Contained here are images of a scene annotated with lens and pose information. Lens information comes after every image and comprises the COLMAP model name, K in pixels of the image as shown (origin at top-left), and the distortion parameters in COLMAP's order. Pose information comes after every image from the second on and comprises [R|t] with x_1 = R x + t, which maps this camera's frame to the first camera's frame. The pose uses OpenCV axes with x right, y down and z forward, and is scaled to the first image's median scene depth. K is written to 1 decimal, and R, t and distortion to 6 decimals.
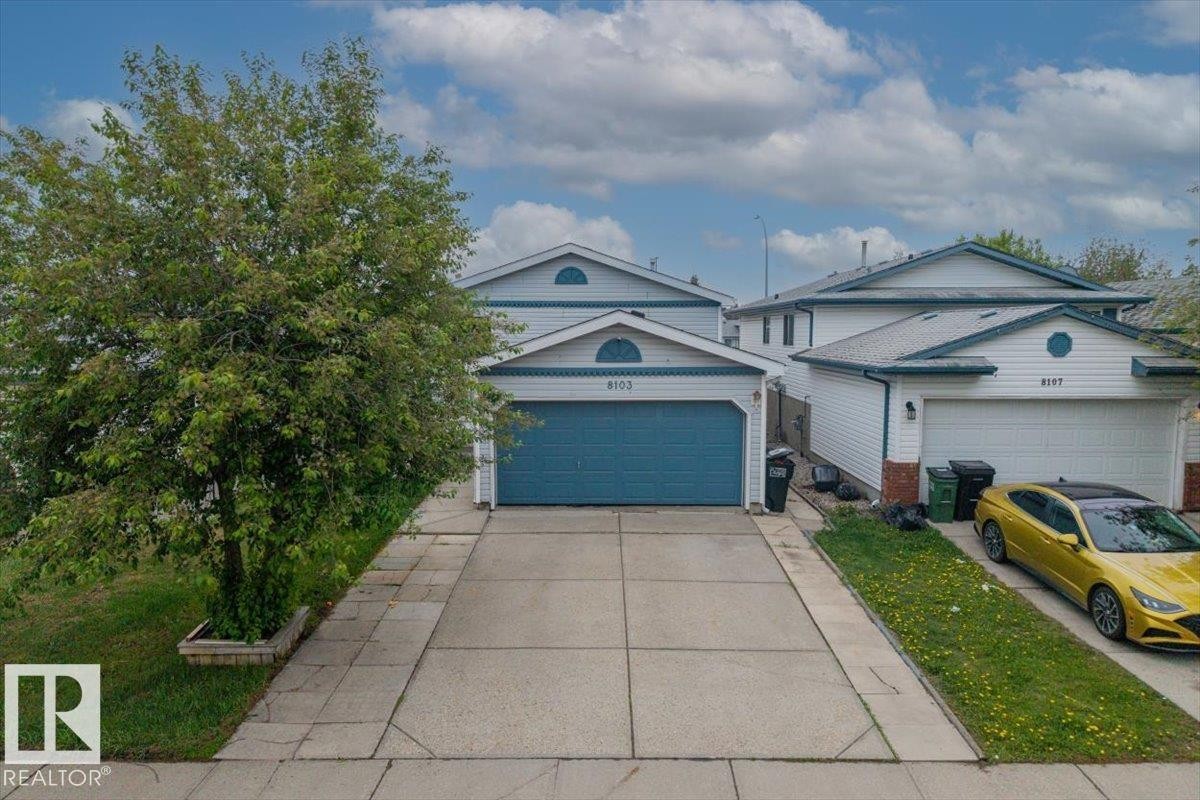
lens RADIAL K [[795.5, 0, 599.9], [0, 795.5, 442.9], [0, 0, 1]] dist [0.007122, -0.000157]
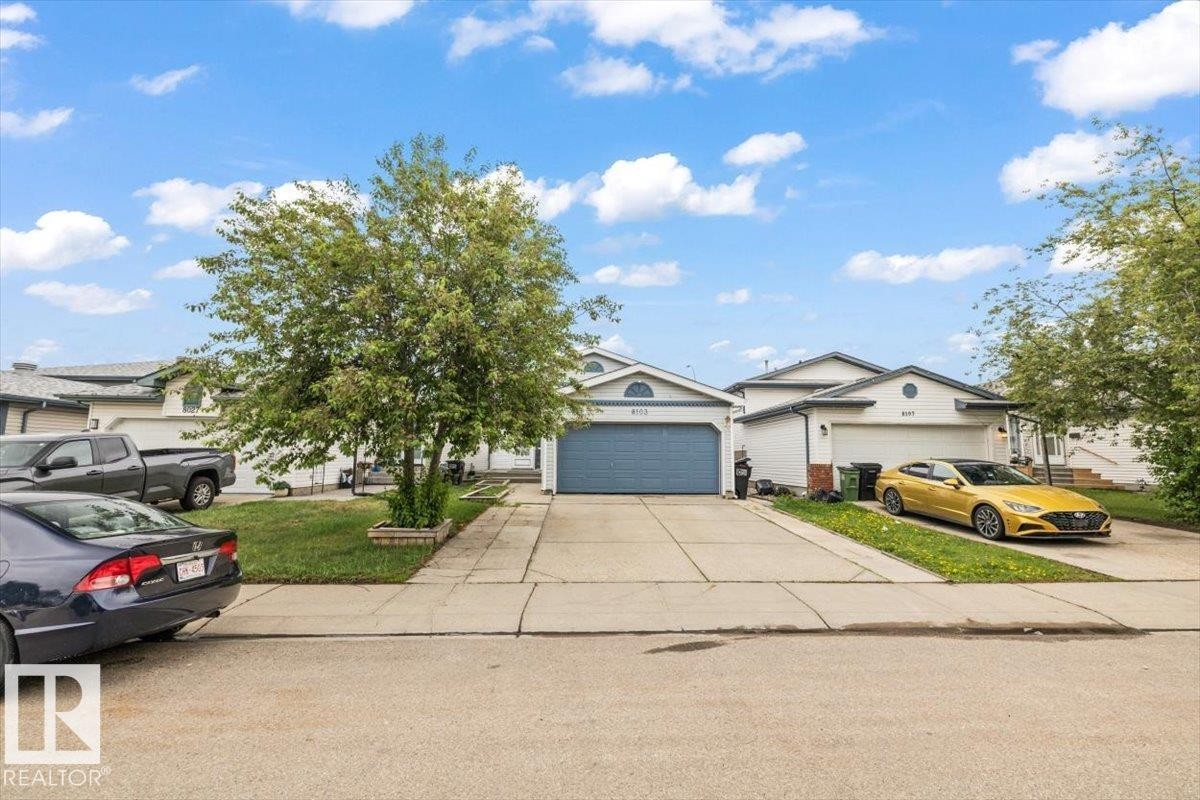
lens RADIAL K [[510.6, 0, 596.3], [0, 510.6, 427.1], [0, 0, 1]] dist [0.000168, 0.000310]
pose [[0.998940, 0.006351, 0.045595, -0.144029], [0.003580, 0.976721, -0.214483, 0.233720], [-0.045896, 0.214418, 0.975663, 0.053020]]
